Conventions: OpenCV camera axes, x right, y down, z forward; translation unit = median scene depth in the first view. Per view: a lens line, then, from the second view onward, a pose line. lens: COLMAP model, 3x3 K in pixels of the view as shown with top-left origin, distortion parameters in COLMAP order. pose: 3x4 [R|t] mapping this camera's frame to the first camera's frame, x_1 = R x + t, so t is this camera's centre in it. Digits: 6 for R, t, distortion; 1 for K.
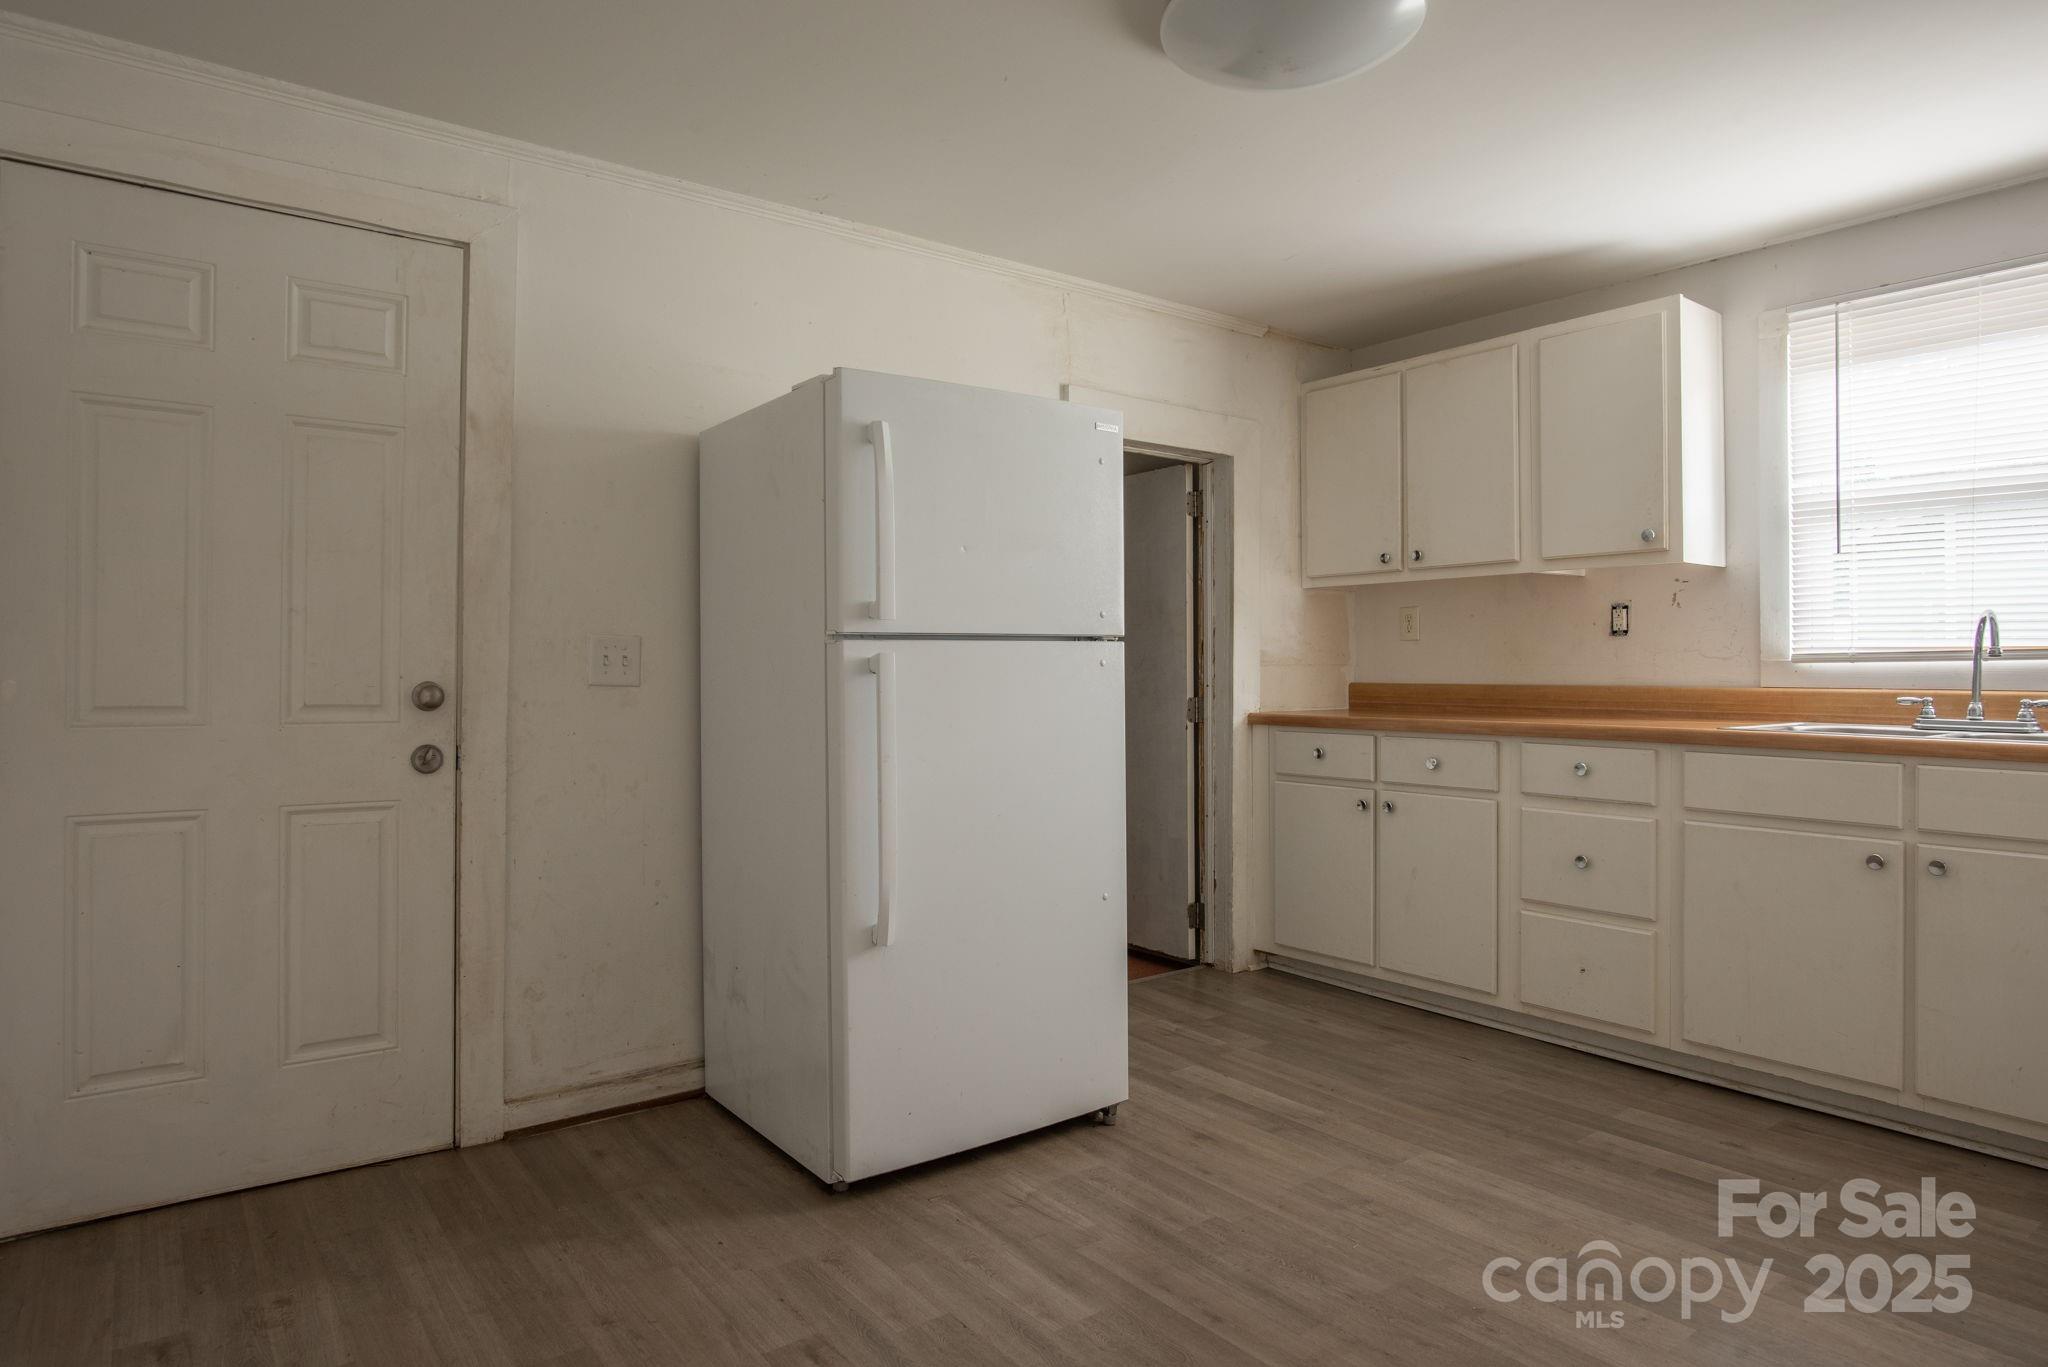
lens RADIAL K [[1179.5, 0, 1018.7], [0, 1179.5, 691.8], [0, 0, 1]] dist [-0.025528, 0.004631]
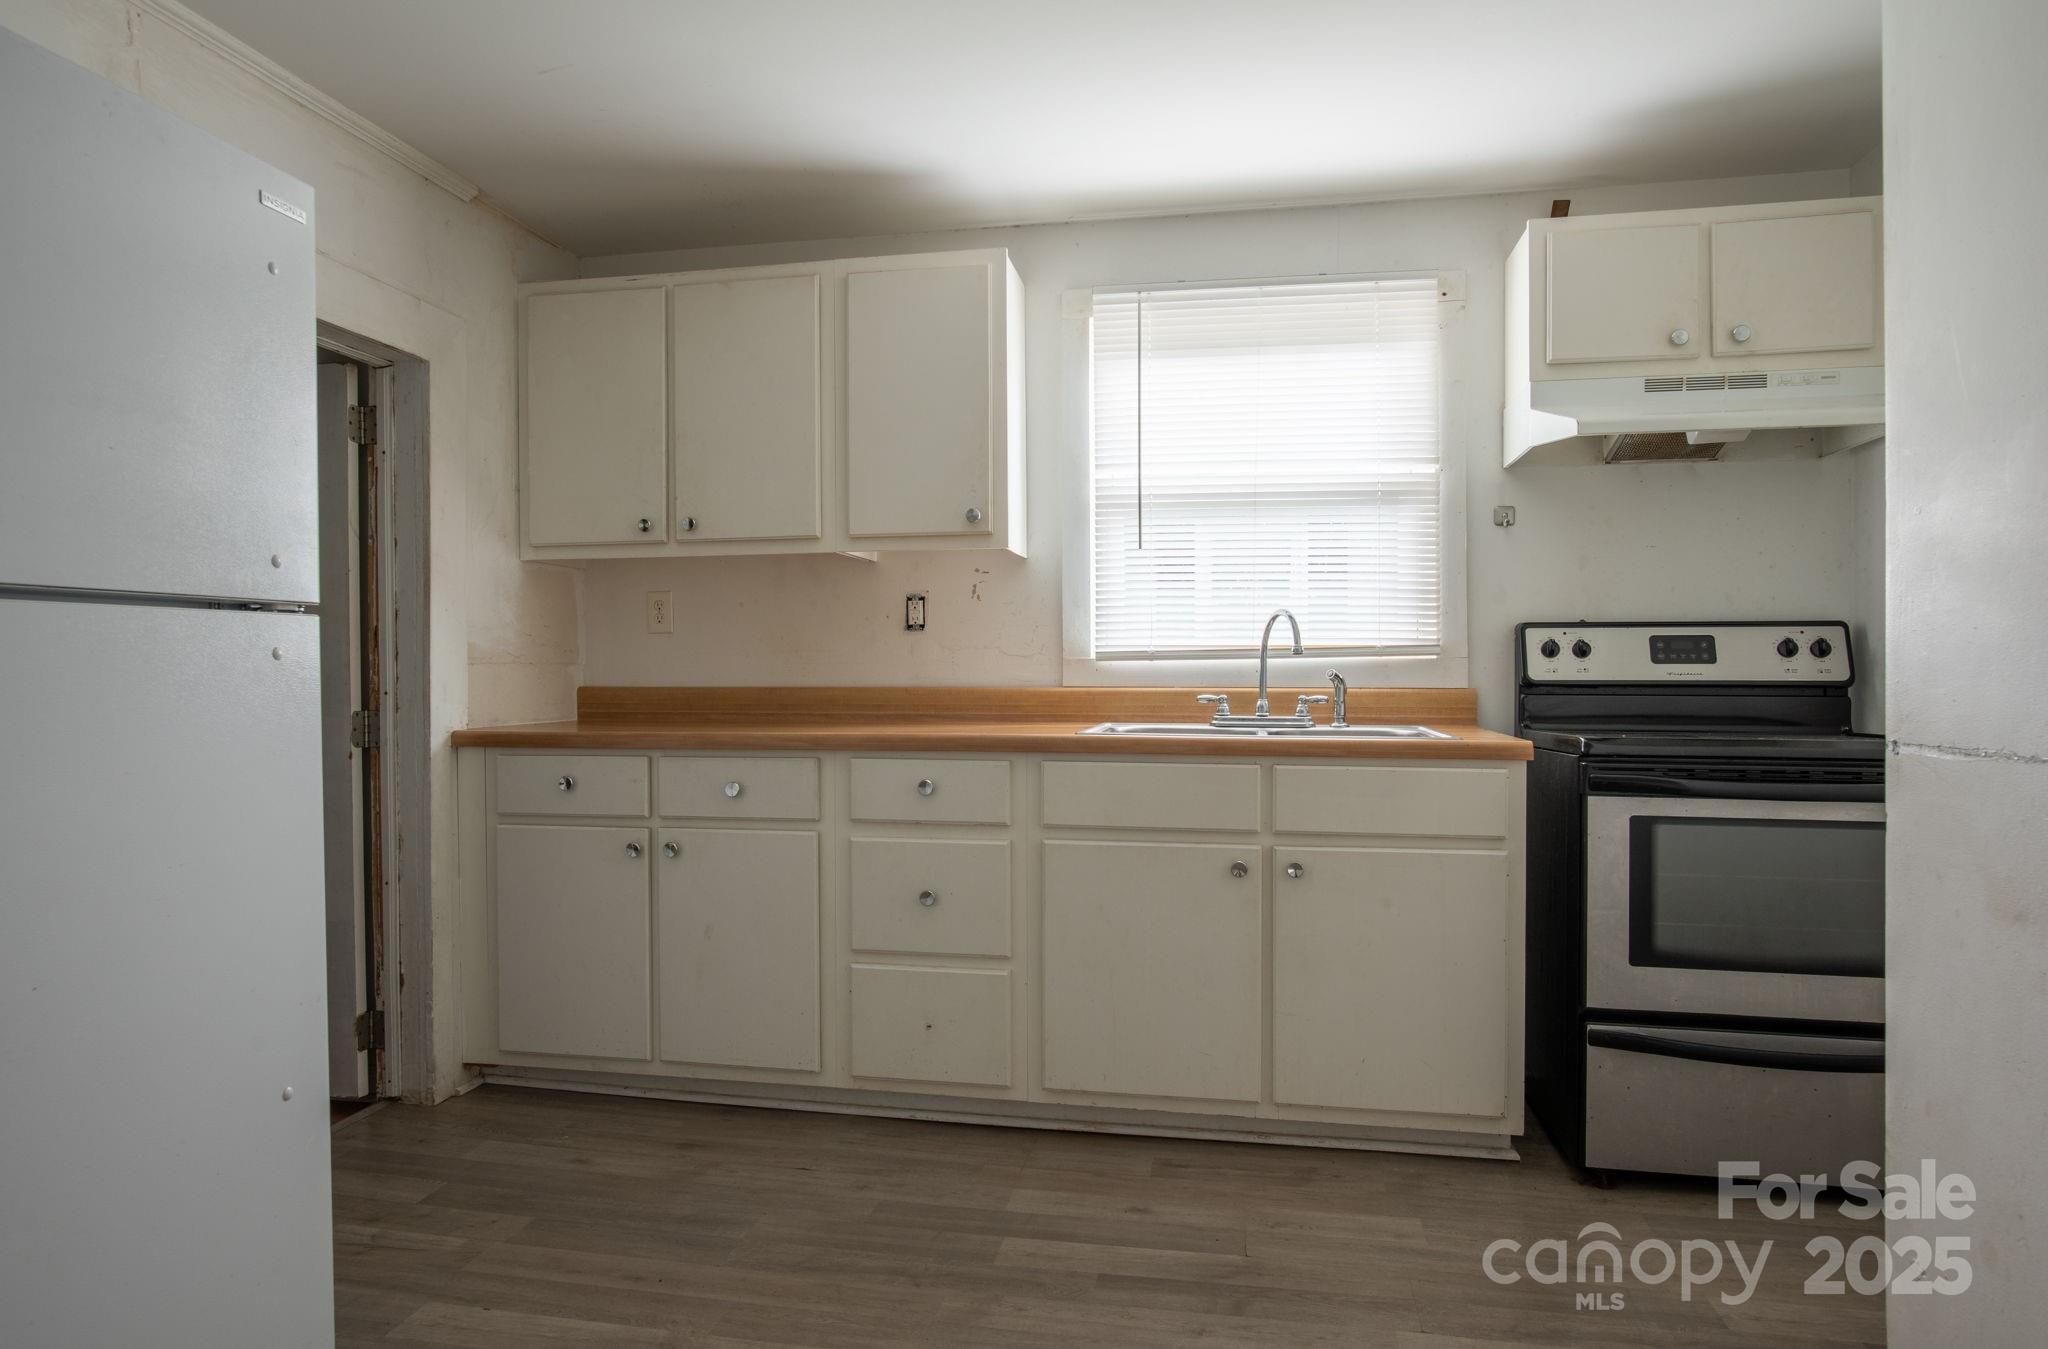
lens RADIAL K [[1165.5, 0, 1025.0], [0, 1165.5, 686.4], [0, 0, 1]] dist [-0.015866, 0.001750]
pose [[0.737400, -0.009712, 0.675386, -0.024992], [0.014804, 0.999889, -0.001786, -0.002893], [-0.675294, 0.011315, 0.737462, 0.306190]]
